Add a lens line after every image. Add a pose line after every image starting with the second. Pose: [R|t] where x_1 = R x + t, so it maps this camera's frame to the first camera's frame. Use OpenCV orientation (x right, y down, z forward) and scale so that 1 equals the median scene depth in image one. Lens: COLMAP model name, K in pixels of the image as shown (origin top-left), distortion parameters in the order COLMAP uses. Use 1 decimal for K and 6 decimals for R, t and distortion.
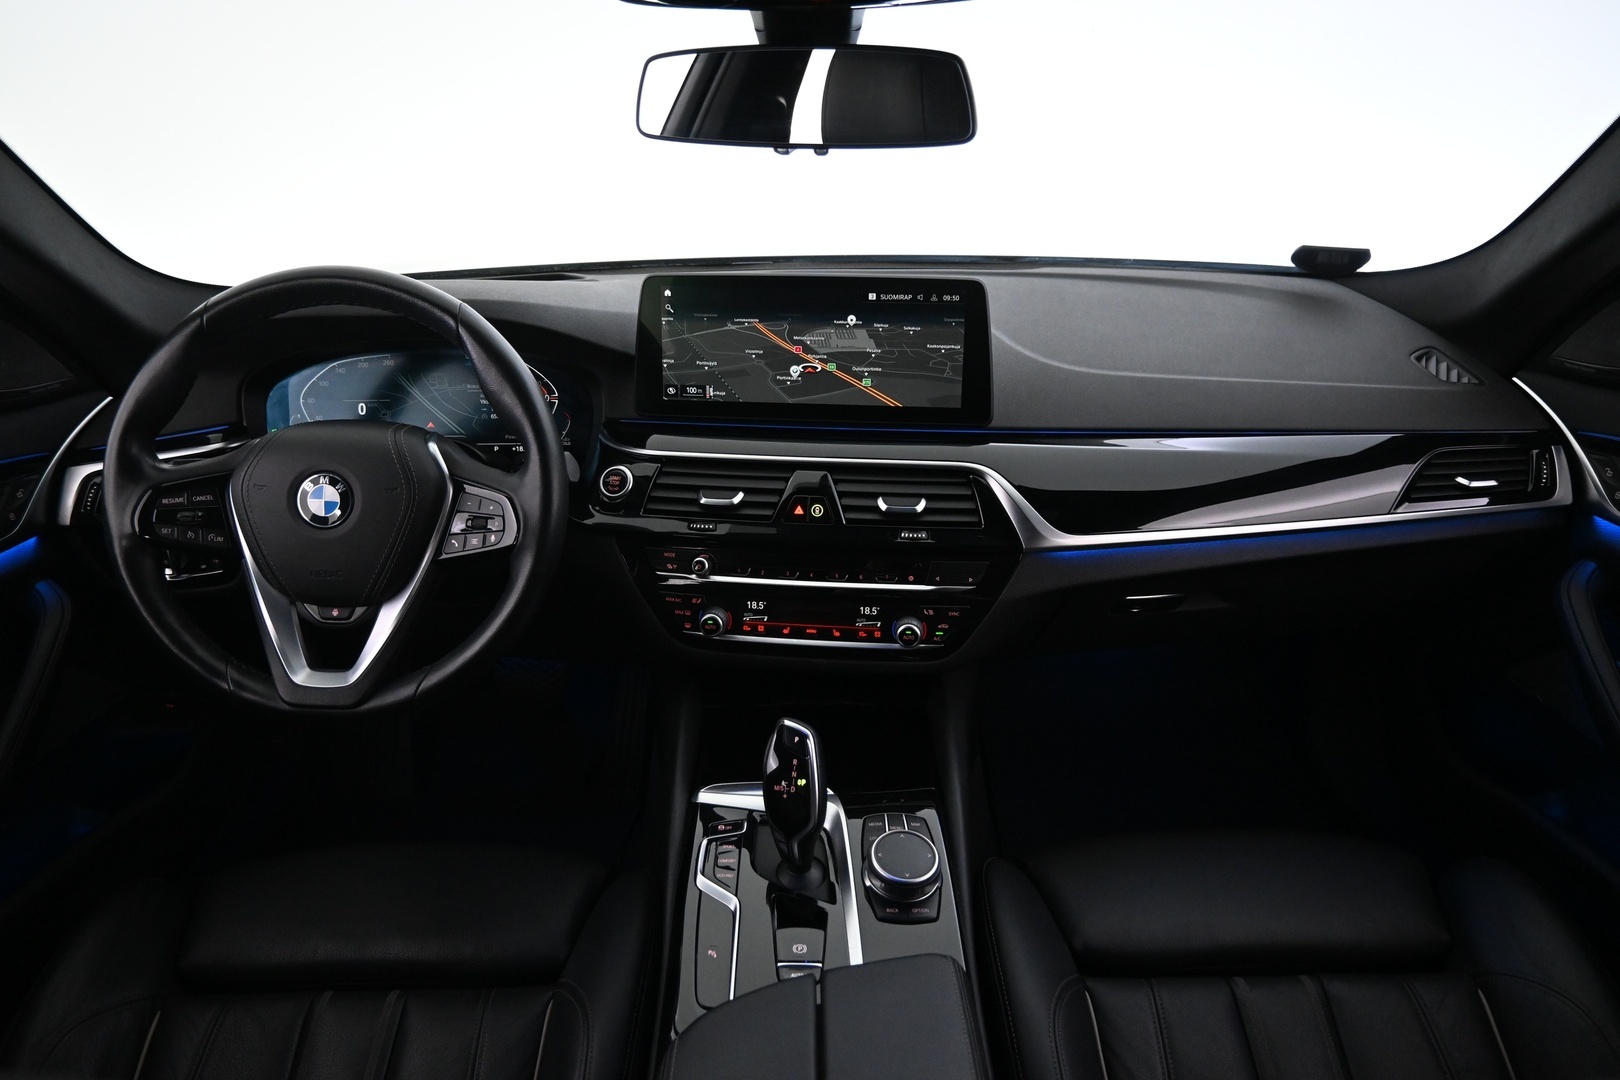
lens RADIAL K [[1106.5, 0, 810.0], [0, 1106.5, 540.0], [0, 0, 1]] dist [0.000605, -0.003375]
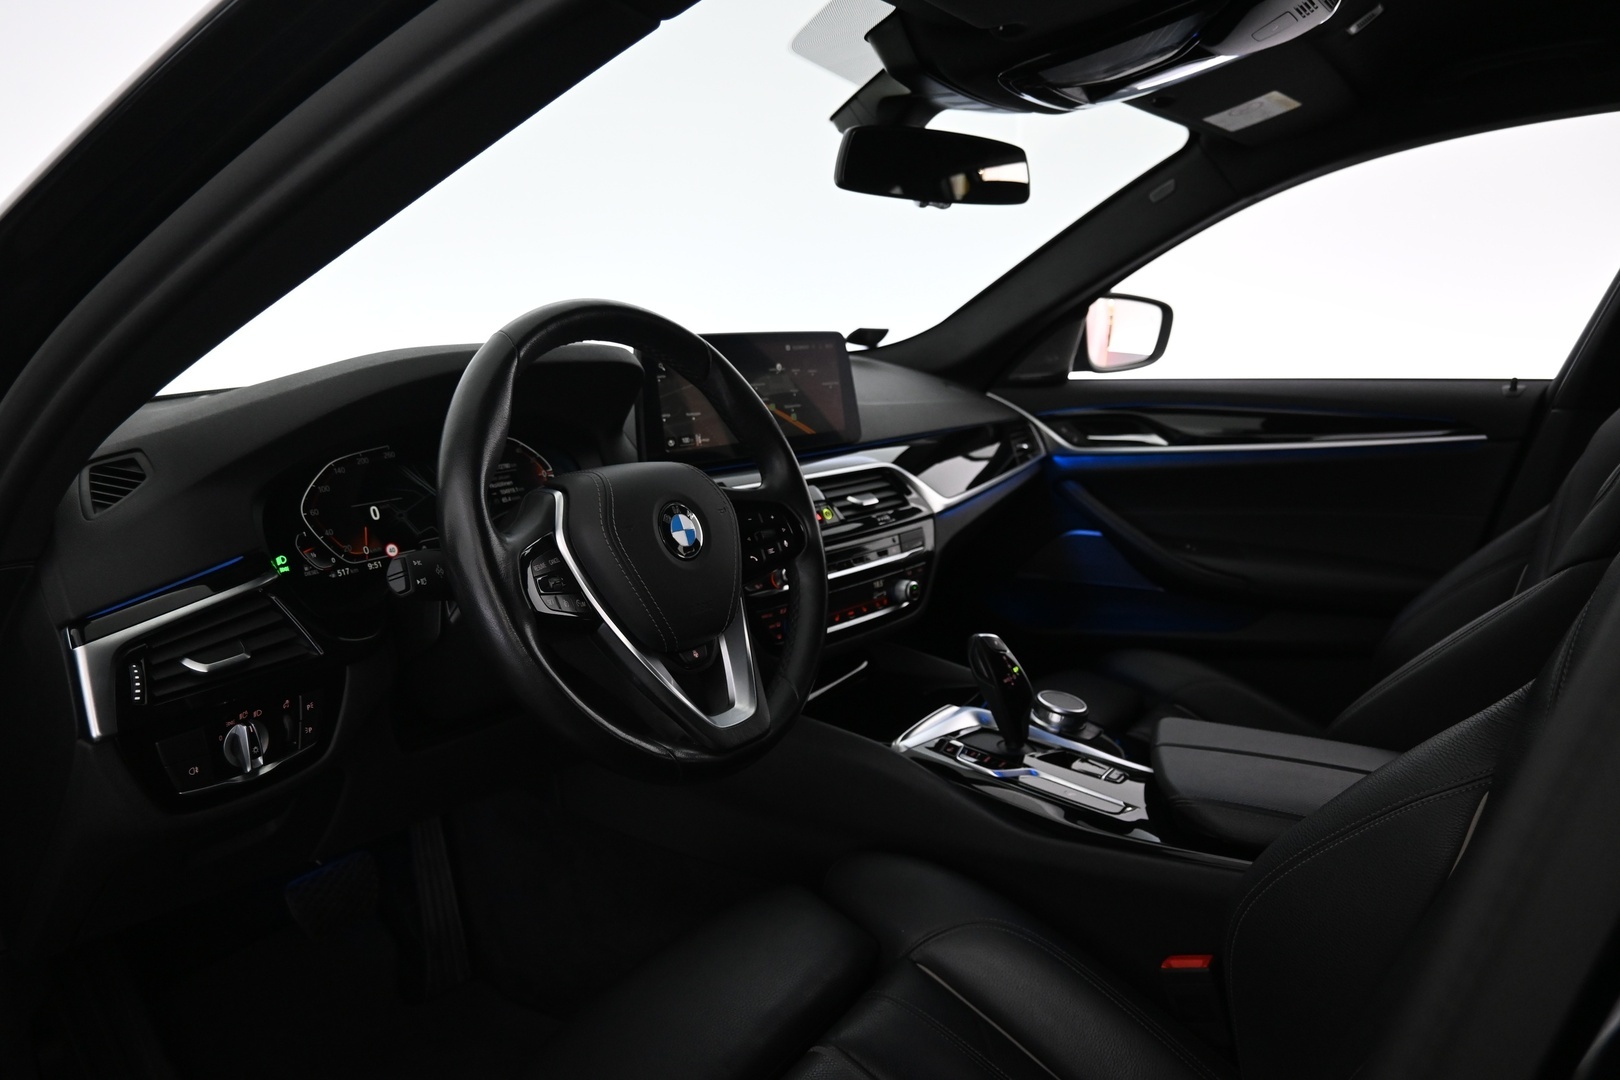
lens RADIAL K [[1106.5, 0, 810.0], [0, 1106.5, 540.0], [0, 0, 1]] dist [0.000605, -0.003375]
pose [[0.564069, -0.164211, 0.809235, -0.968255], [0.320742, 0.946644, -0.031475, 0.031157], [-0.760888, 0.277309, 0.586642, 0.312279]]
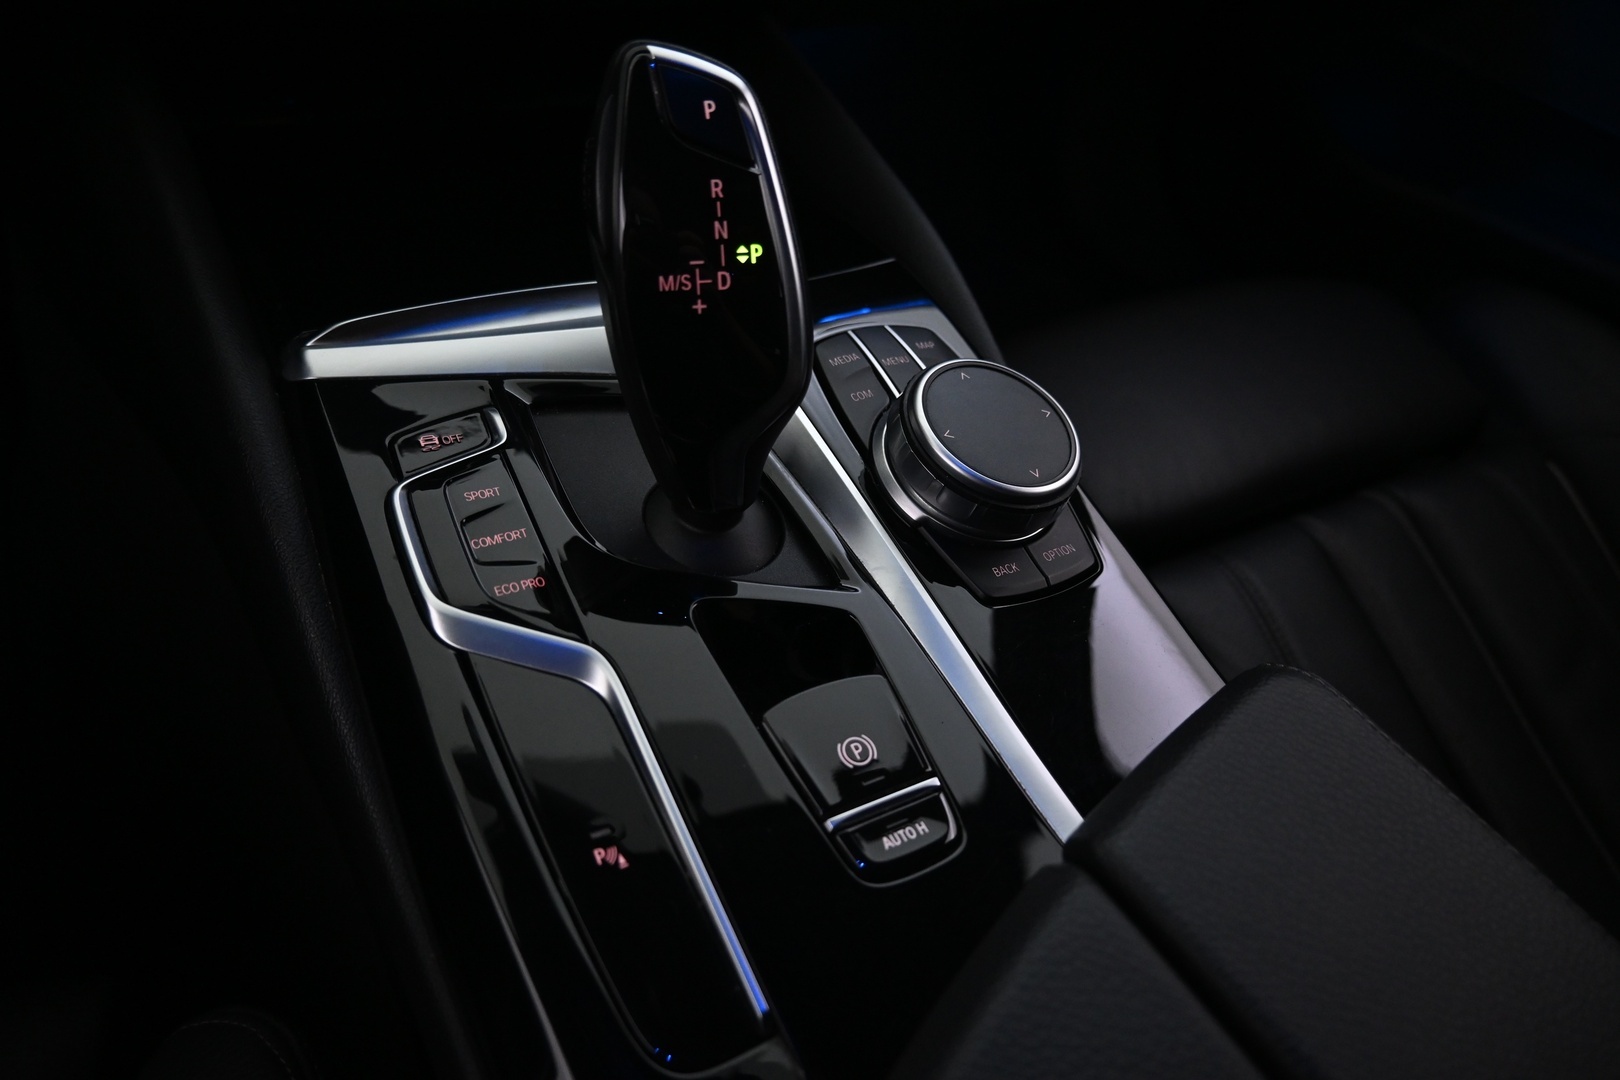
lens RADIAL K [[1106.5, 0, 810.0], [0, 1106.5, 540.0], [0, 0, 1]] dist [0.000605, -0.003375]
pose [[0.859653, -0.225234, 0.458549, -0.124166], [0.021643, 0.912818, 0.407792, 0.138146], [-0.510421, -0.340636, 0.789581, 0.598889]]
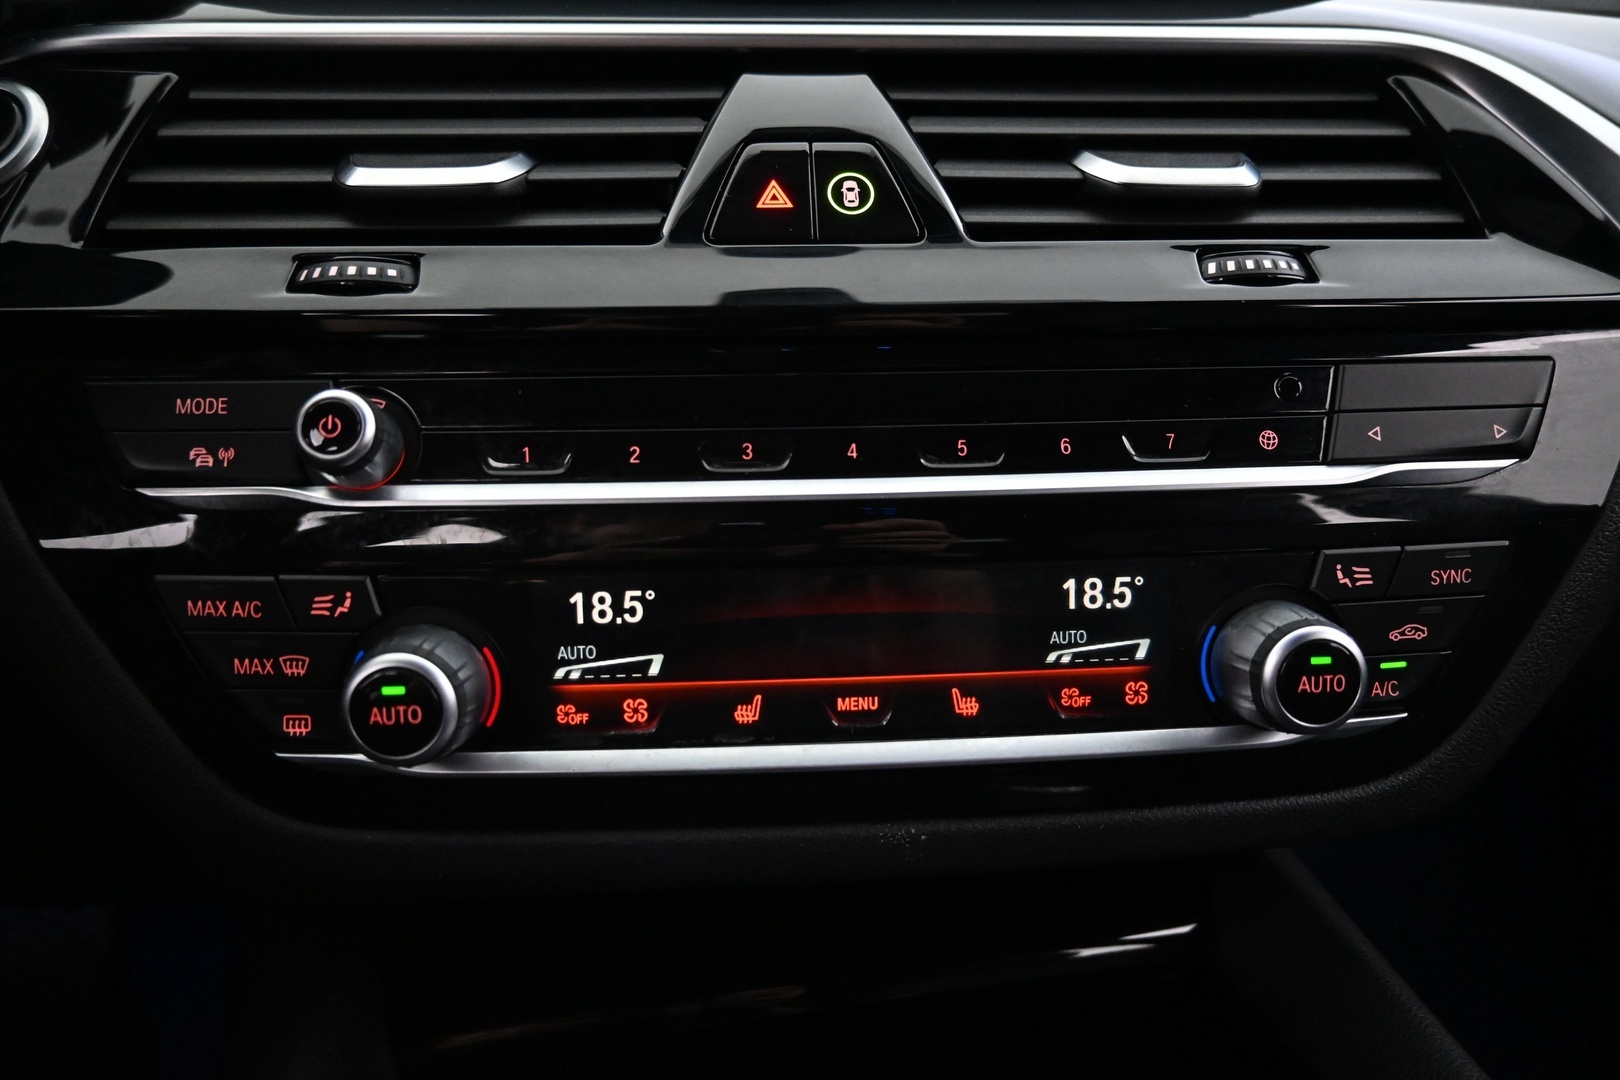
lens RADIAL K [[1106.5, 0, 810.0], [0, 1106.5, 540.0], [0, 0, 1]] dist [0.000605, -0.003375]
pose [[0.980344, -0.047638, 0.191461, -0.051157], [0.074784, 0.987722, -0.137161, 0.079209], [-0.182576, 0.148783, 0.971869, 0.767422]]
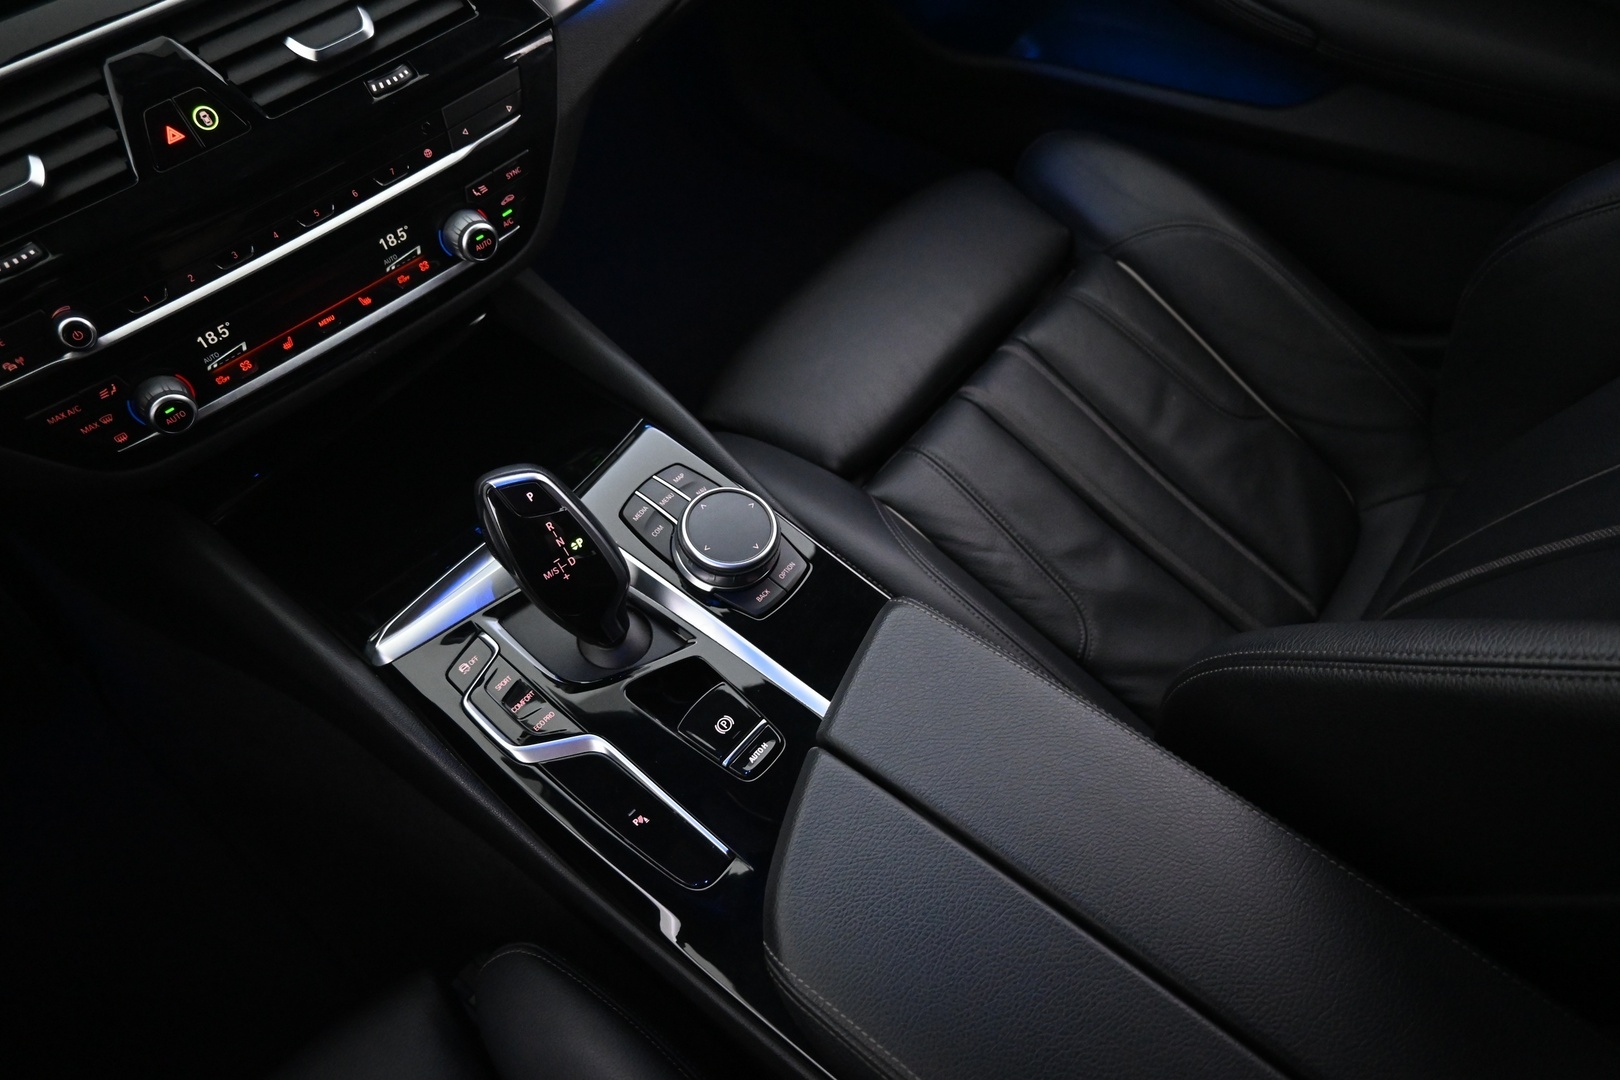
lens RADIAL K [[1106.5, 0, 810.0], [0, 1106.5, 540.0], [0, 0, 1]] dist [0.000605, -0.003375]
pose [[0.643047, -0.636420, 0.425981, -0.156763], [0.335829, 0.734241, 0.590008, -0.091453], [-0.688266, -0.236346, 0.685880, 0.393314]]
